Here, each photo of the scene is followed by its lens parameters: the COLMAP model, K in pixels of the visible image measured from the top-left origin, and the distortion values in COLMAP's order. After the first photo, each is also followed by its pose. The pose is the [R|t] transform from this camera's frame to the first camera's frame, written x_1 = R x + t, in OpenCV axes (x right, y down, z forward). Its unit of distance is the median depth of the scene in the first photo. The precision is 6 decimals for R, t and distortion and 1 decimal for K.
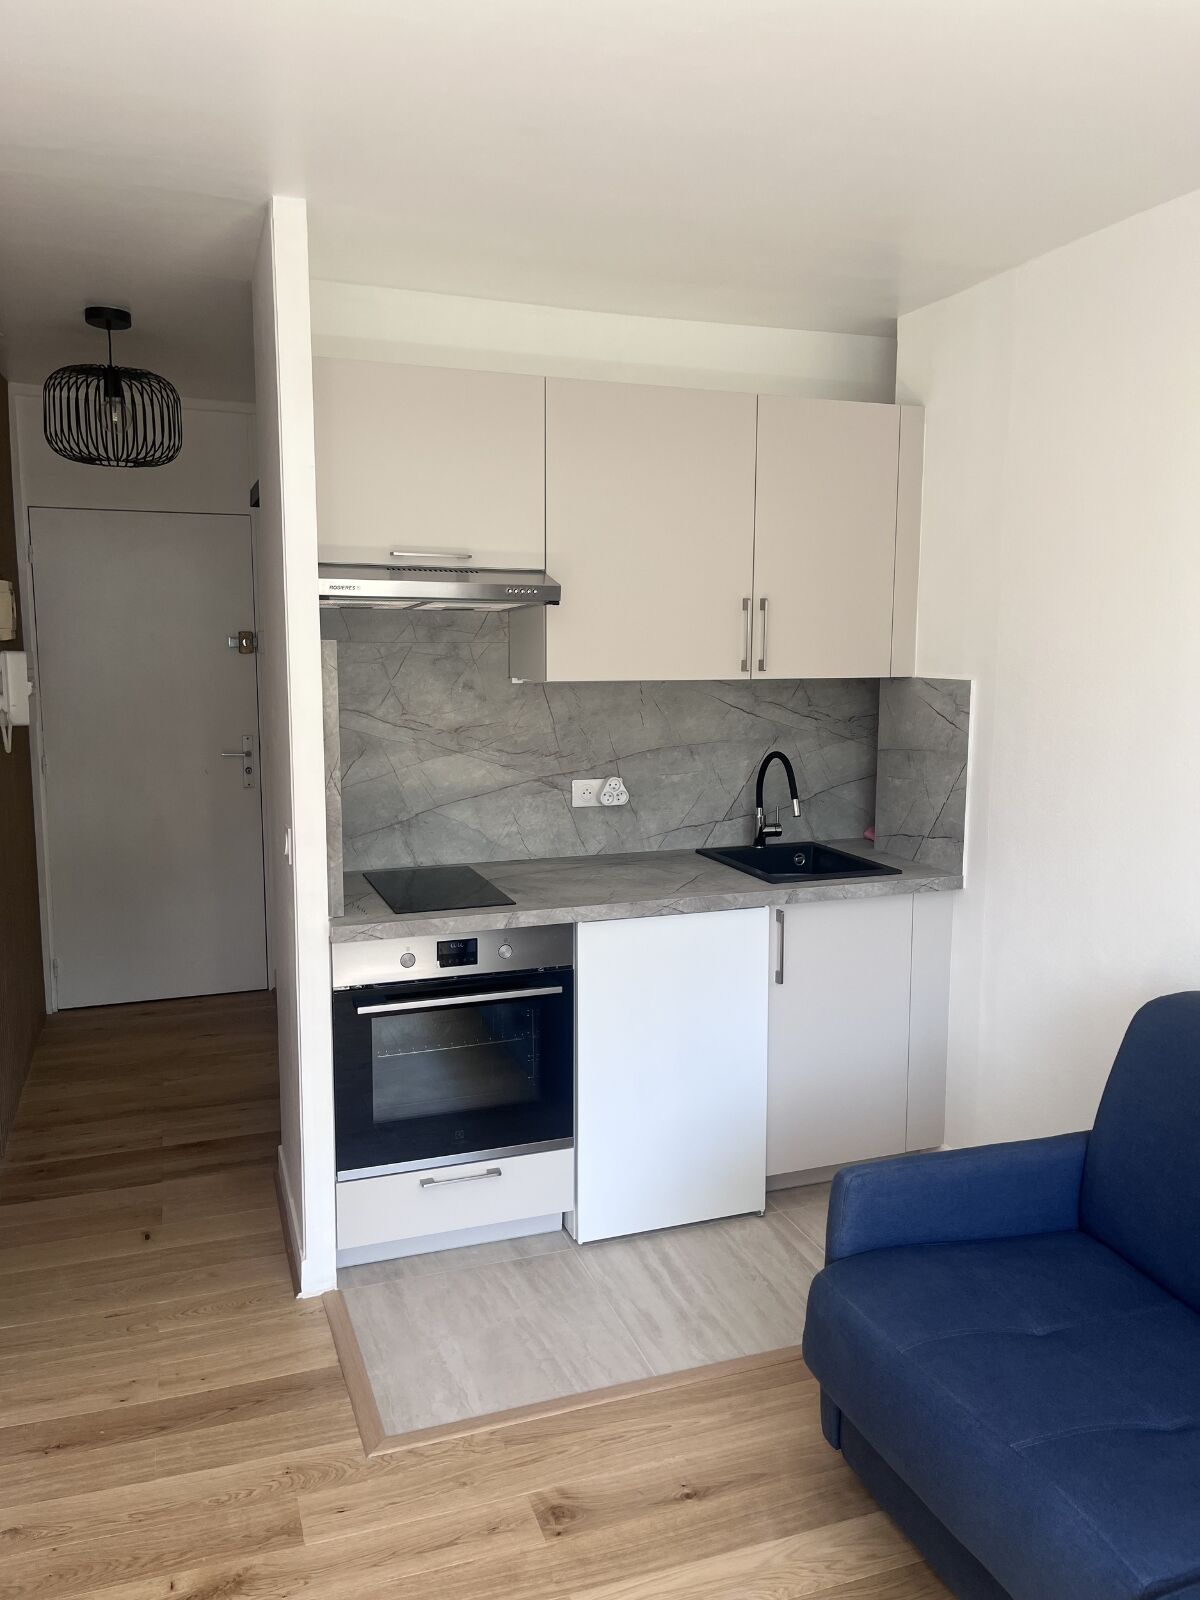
lens RADIAL K [[1204.0, 0, 600.0], [0, 1204.0, 800.0], [0, 0, 1]] dist [0.005918, -0.042432]
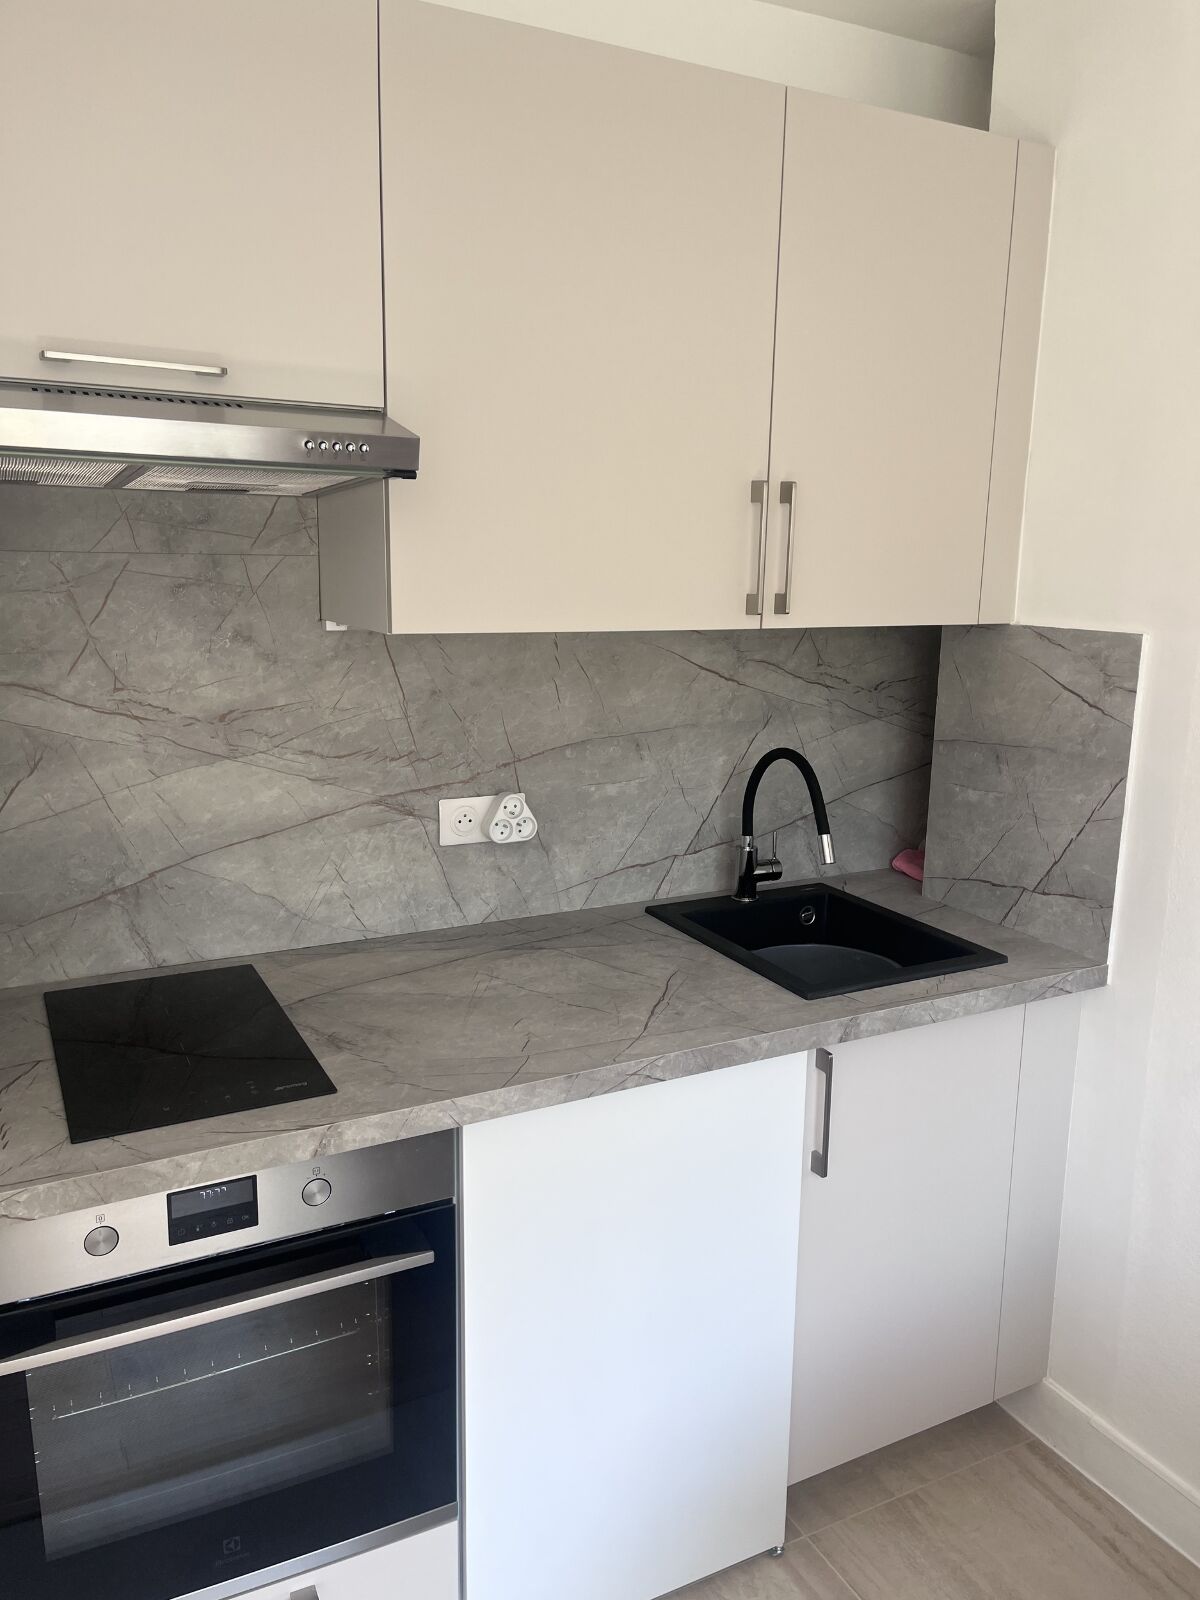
lens RADIAL K [[1180.9, 0, 606.4], [0, 1180.9, 797.9], [0, 0, 1]] dist [0.003337, -0.004202]
pose [[0.990504, -0.013115, 0.136856, -0.021727], [0.003659, 0.997602, 0.069116, -0.058210], [-0.137435, -0.067959, 0.988177, 0.448913]]
